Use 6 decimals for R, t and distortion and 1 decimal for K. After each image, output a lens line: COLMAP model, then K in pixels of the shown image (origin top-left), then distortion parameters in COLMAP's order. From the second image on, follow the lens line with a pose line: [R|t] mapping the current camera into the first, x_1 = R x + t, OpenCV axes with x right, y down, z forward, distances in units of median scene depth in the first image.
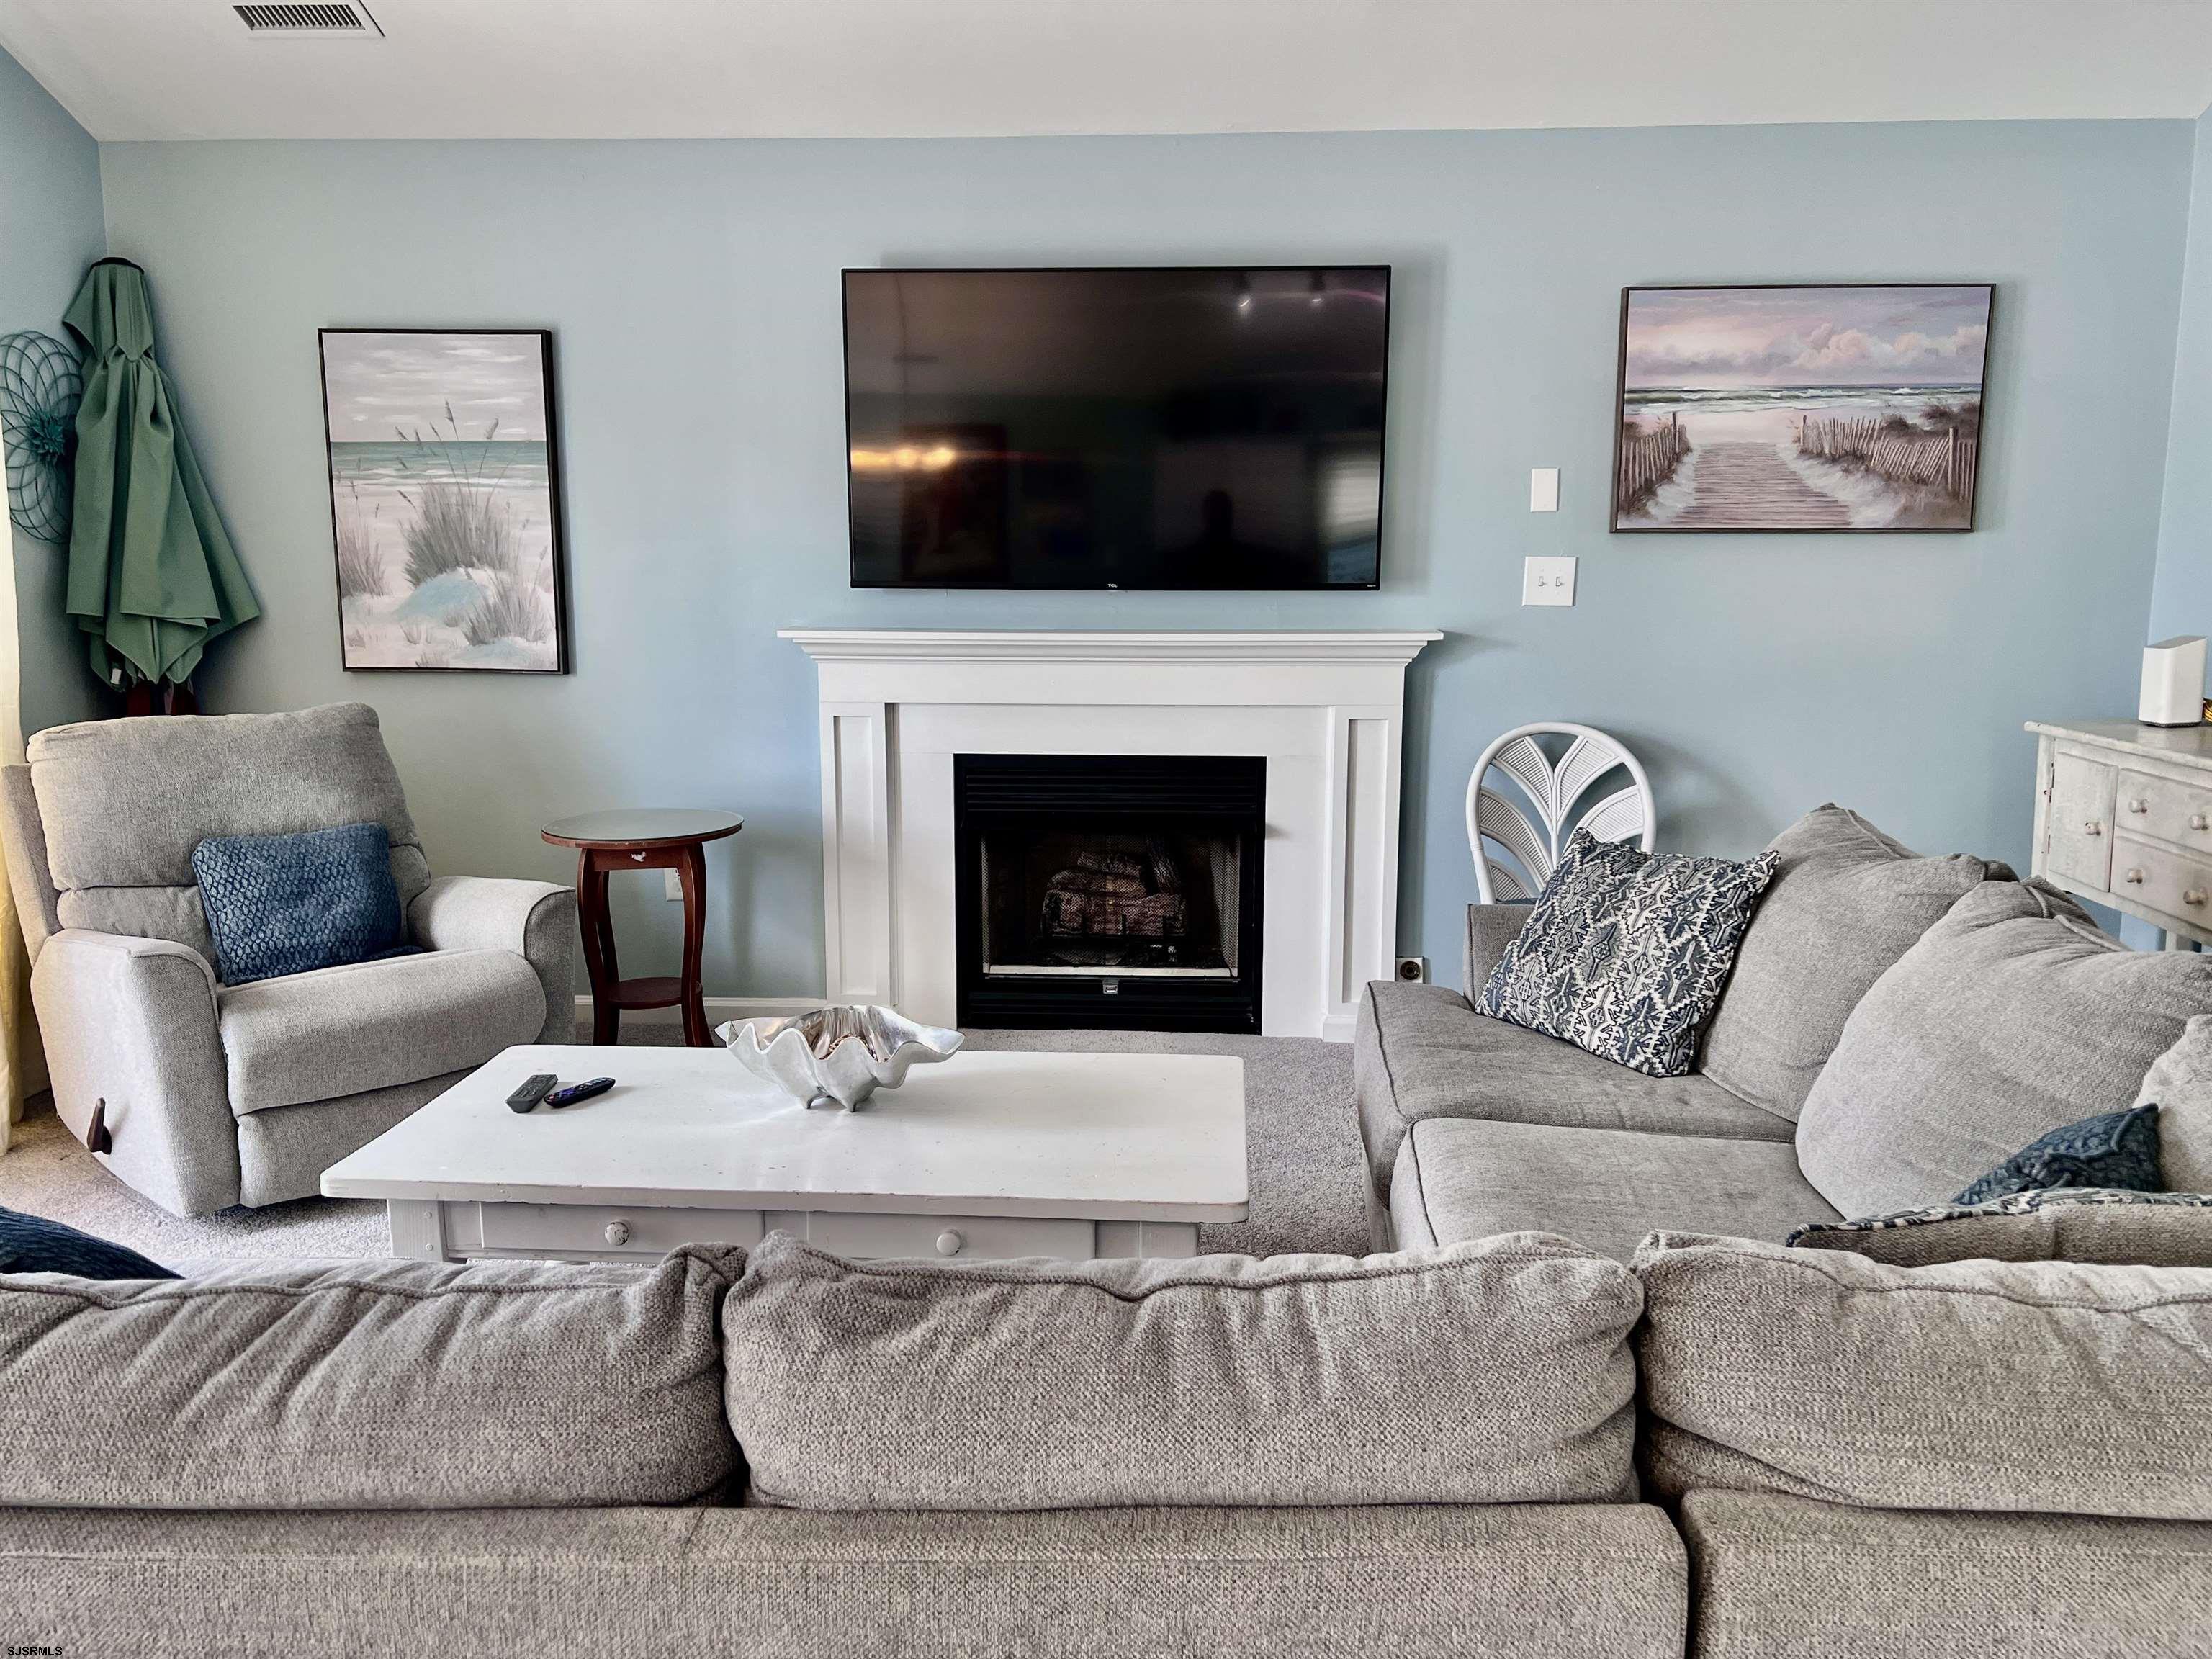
lens RADIAL K [[1651.5, 0, 1098.8], [0, 1651.5, 834.9], [0, 0, 1]] dist [0.036659, -0.065853]
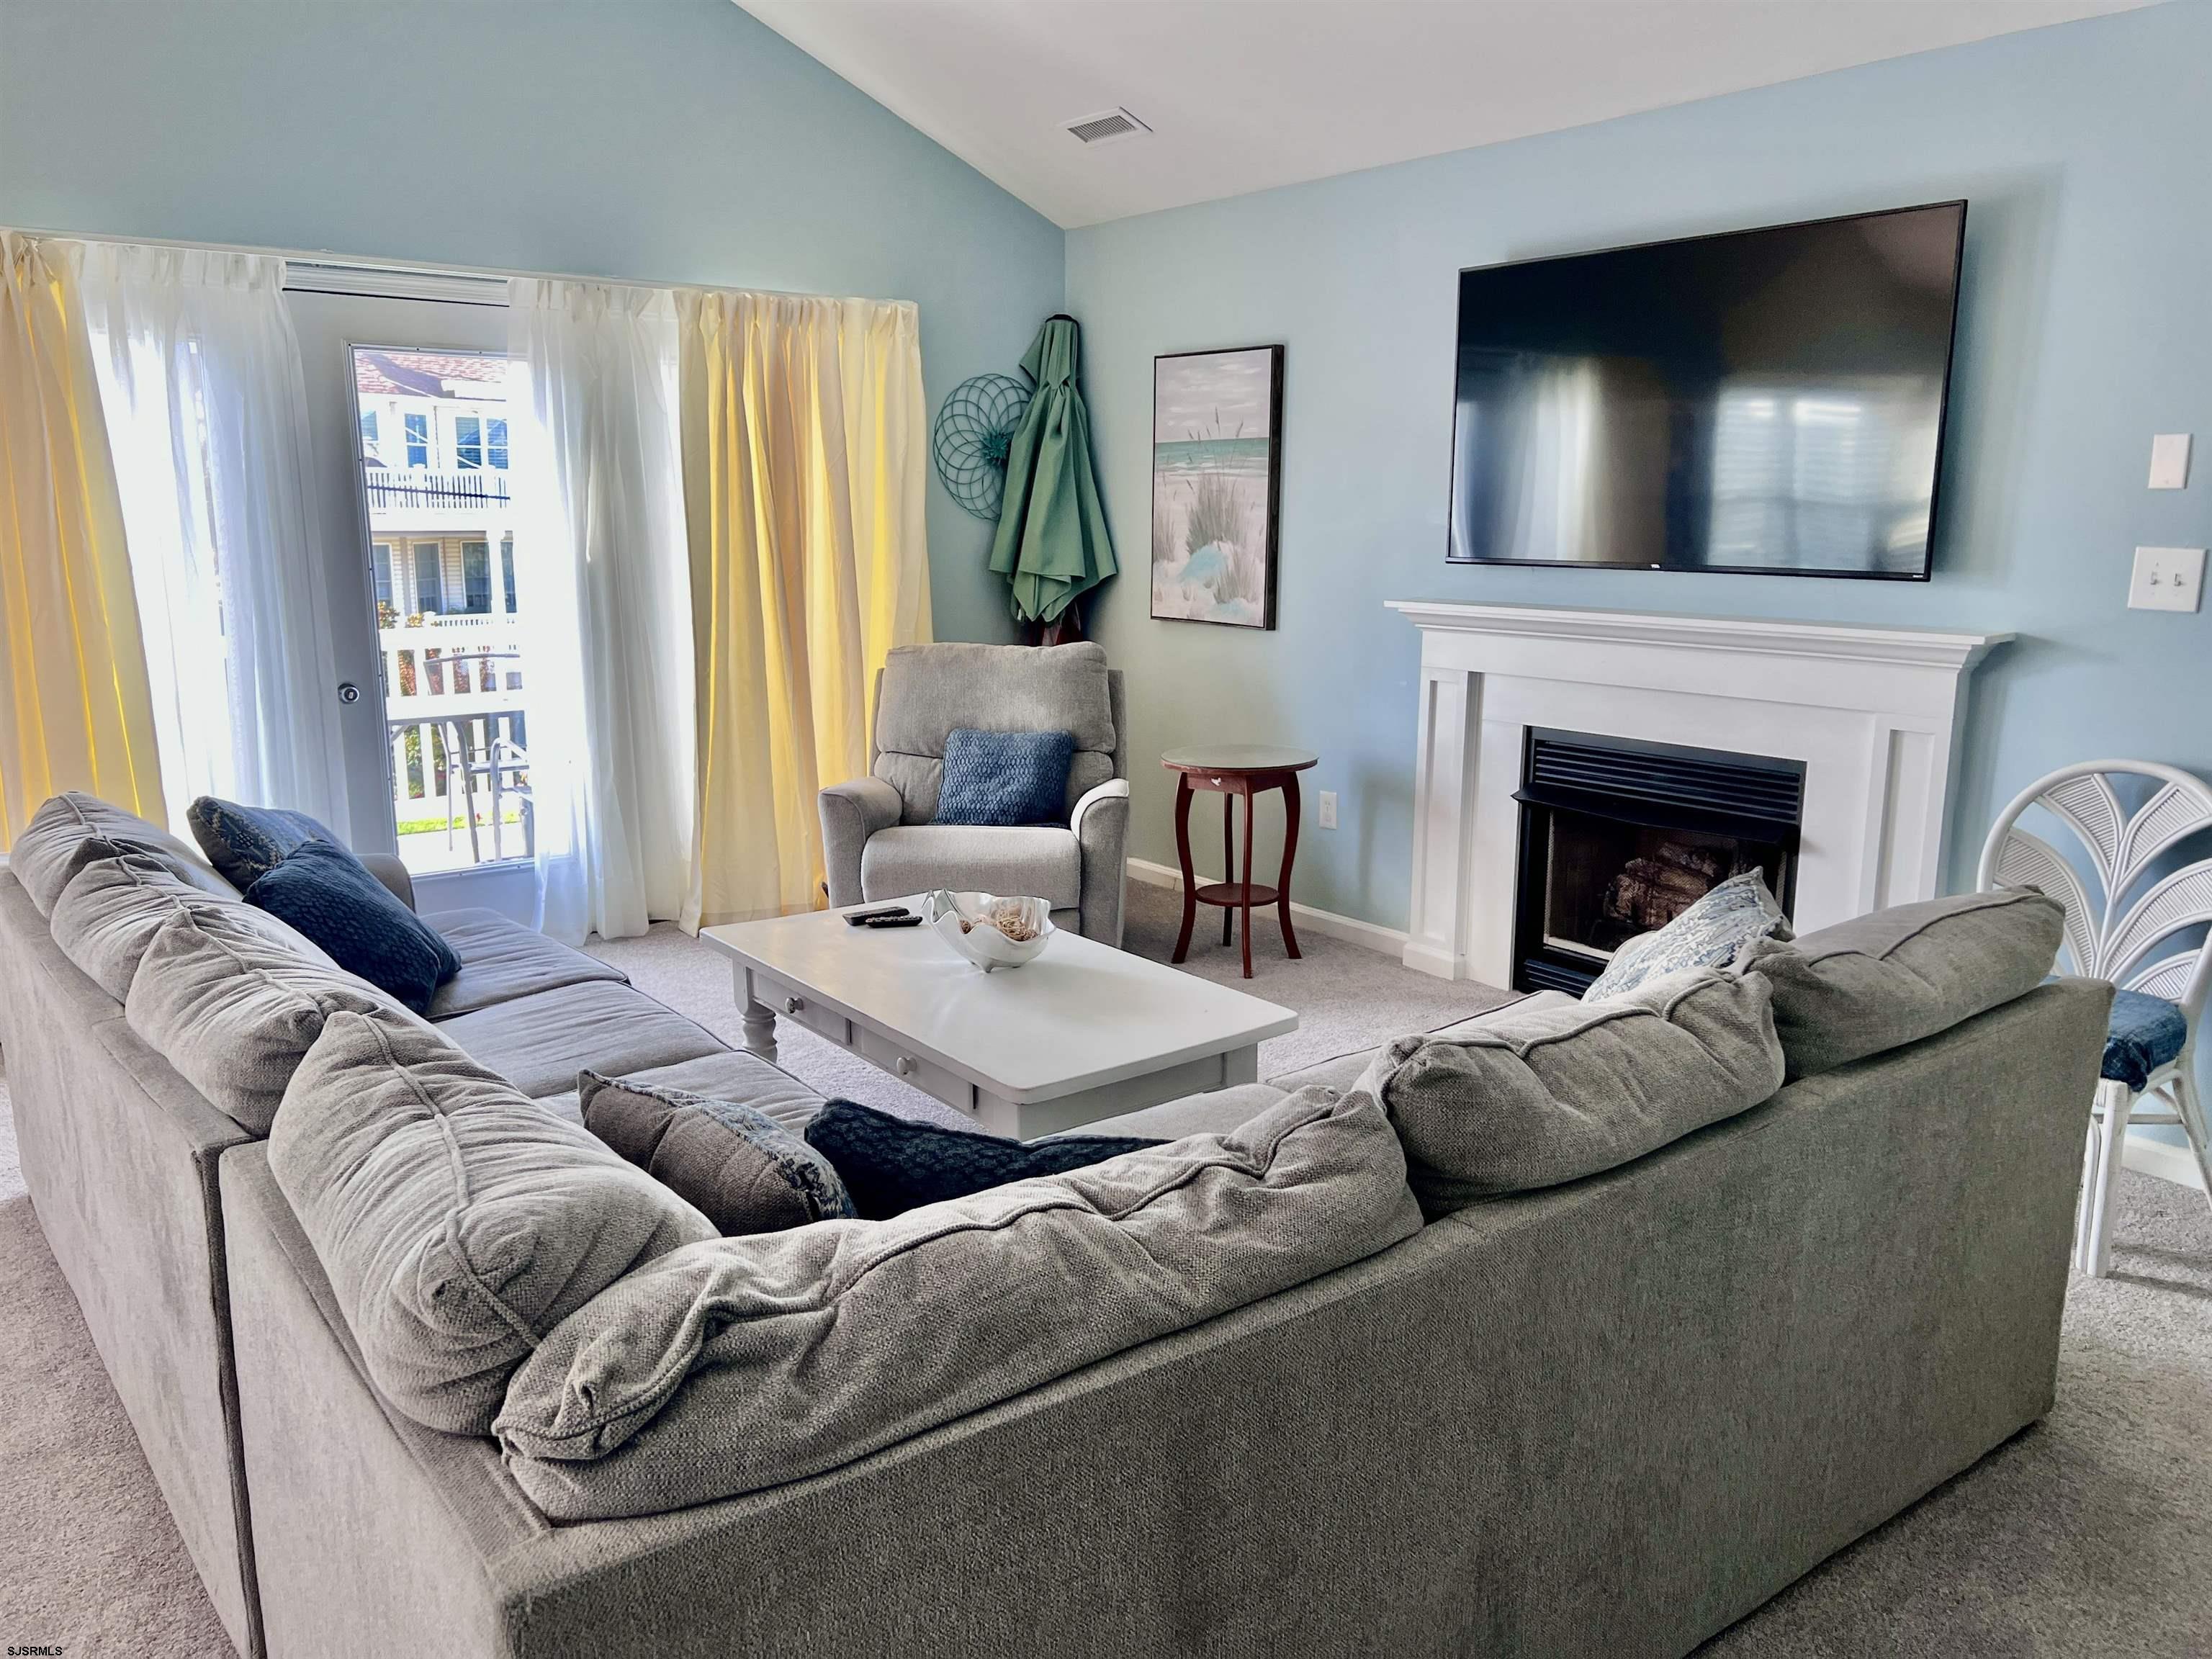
lens RADIAL K [[1651.5, 0, 1095.4], [0, 1651.5, 830.0], [0, 0, 1]] dist [0.036659, -0.065853]
pose [[0.650009, 0.144892, -0.745986, 0.531380], [-0.124488, 0.988696, 0.083561, -0.038588], [0.749660, 0.038551, 0.660699, 0.114595]]
